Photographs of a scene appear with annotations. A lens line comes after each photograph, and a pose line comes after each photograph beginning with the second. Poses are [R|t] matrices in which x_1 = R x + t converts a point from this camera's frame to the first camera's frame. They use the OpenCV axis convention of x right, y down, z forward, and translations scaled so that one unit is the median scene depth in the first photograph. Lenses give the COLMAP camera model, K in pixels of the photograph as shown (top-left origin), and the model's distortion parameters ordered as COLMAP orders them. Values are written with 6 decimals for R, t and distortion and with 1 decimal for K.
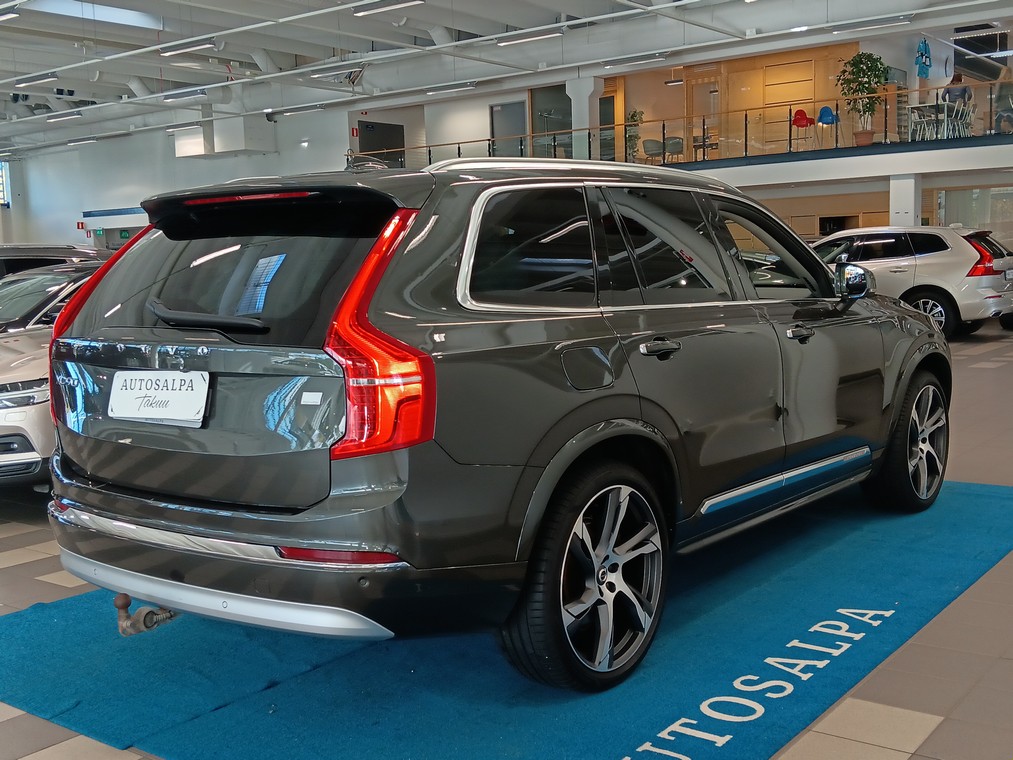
lens RADIAL K [[1175.8, 0, 506.5], [0, 1175.8, 380.0], [0, 0, 1]] dist [0.209831, -0.624922]
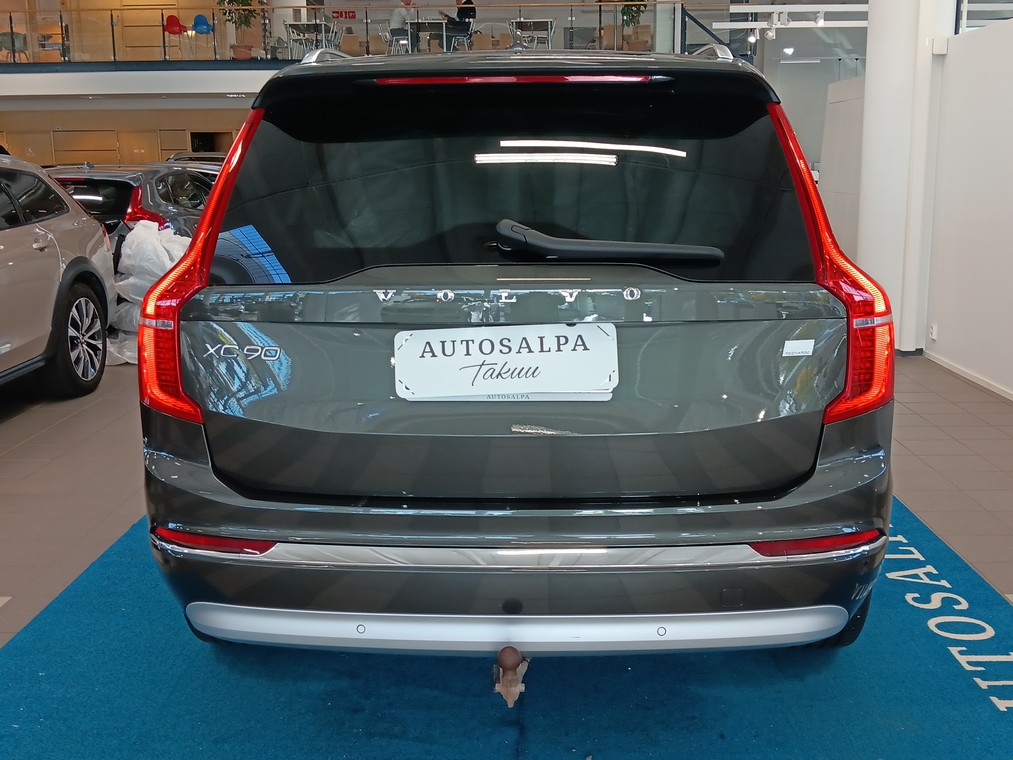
lens RADIAL K [[1175.8, 0, 506.5], [0, 1175.8, 380.0], [0, 0, 1]] dist [0.209831, -0.624922]
pose [[0.801536, -0.089510, 0.591209, -0.618455], [0.049845, 0.995293, 0.083111, -0.029691], [-0.595866, -0.037148, 0.802224, 0.388321]]
